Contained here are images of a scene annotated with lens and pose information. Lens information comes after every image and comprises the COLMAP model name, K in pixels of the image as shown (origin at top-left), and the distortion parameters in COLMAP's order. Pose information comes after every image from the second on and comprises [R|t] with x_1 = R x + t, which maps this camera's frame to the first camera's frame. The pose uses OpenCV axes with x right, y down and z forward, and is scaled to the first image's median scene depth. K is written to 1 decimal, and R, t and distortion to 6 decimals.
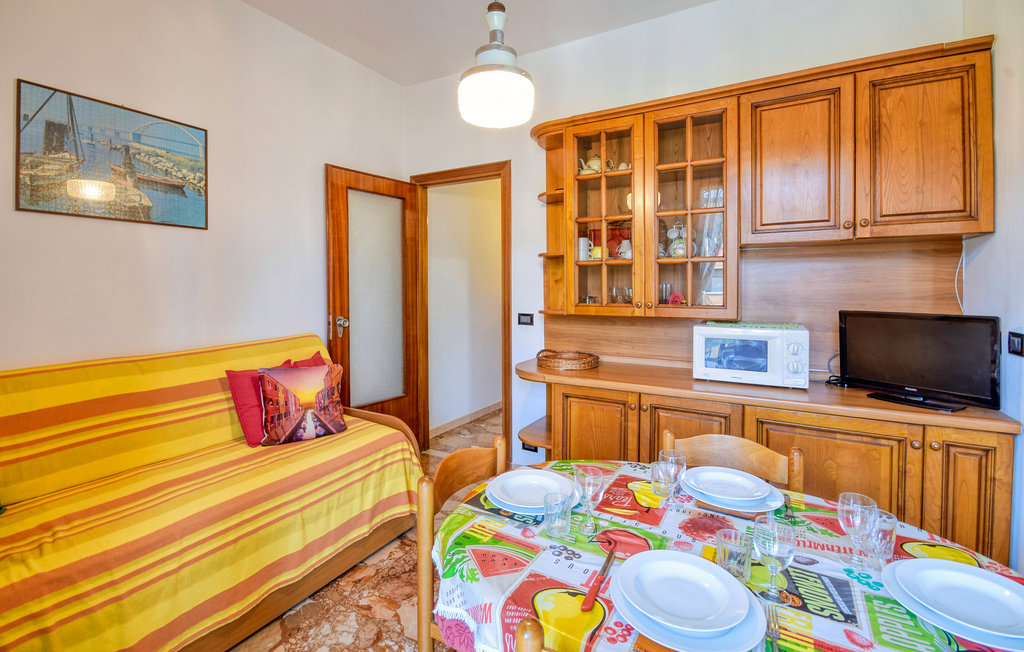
lens RADIAL K [[455.0, 0, 510.2], [0, 455.0, 303.3], [0, 0, 1]] dist [0.000024, -0.012847]
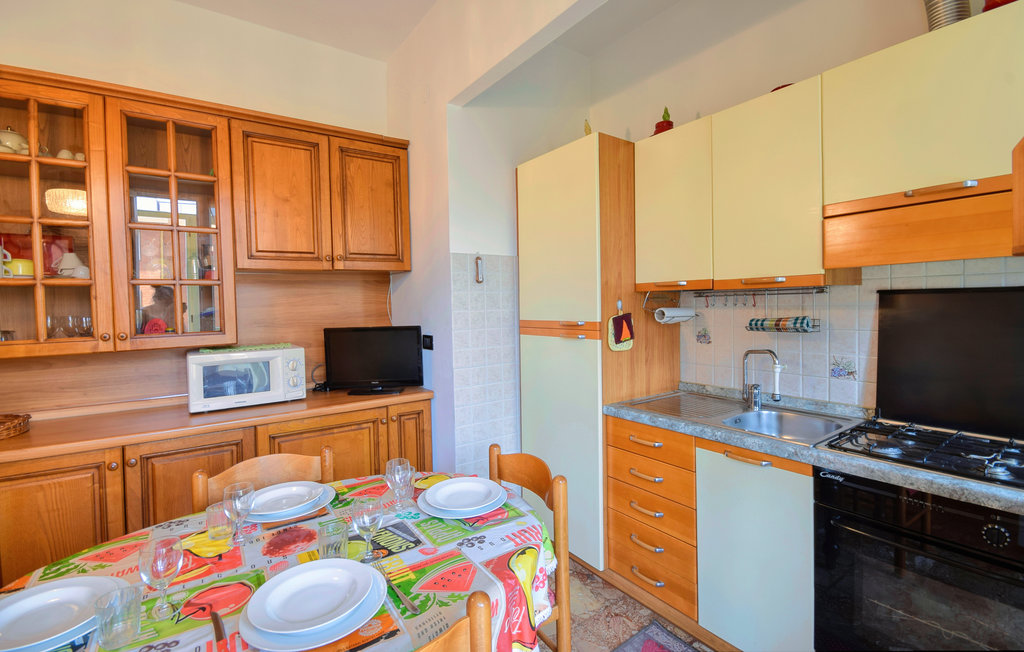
lens RADIAL K [[450.5, 0, 512.0], [0, 450.5, 326.0], [0, 0, 1]] dist [-0.000475, -0.016977]
pose [[0.400491, -0.053680, 0.914727, -0.172520], [0.054692, 0.997903, 0.034616, -0.004919], [-0.914667, 0.036165, 0.402587, 0.058647]]
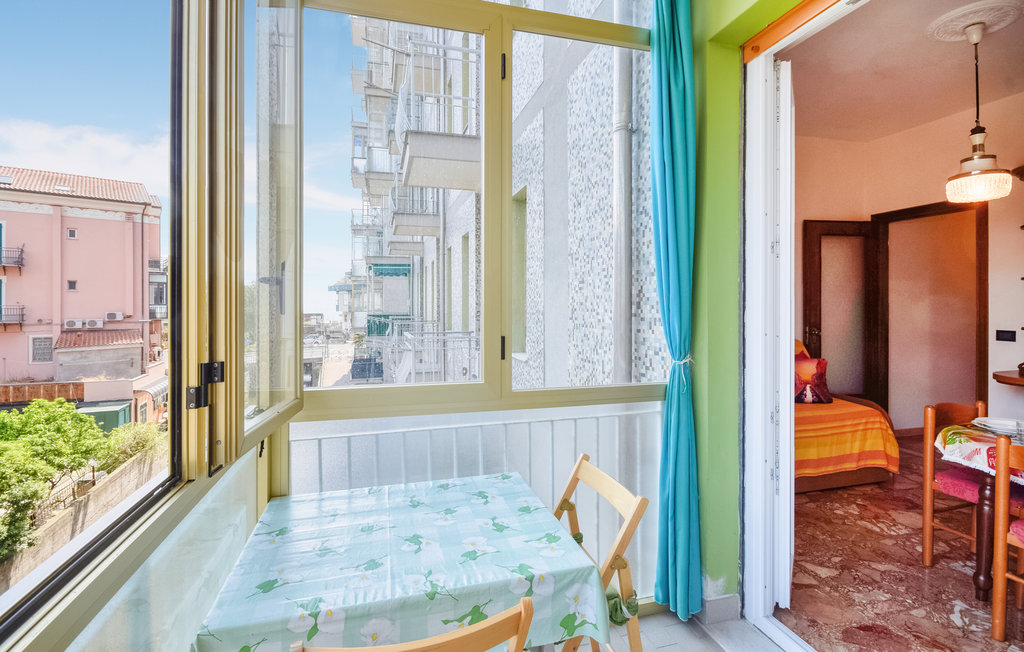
lens RADIAL K [[482.1, 0, 511.2], [0, 482.1, 303.3], [0, 0, 1]] dist [0.001506, -0.000069]
pose [[0.718624, 0.004576, -0.695383, -0.022408], [-0.028908, 0.999311, -0.023298, 0.024432], [0.694797, 0.036844, 0.718261, -1.034989]]
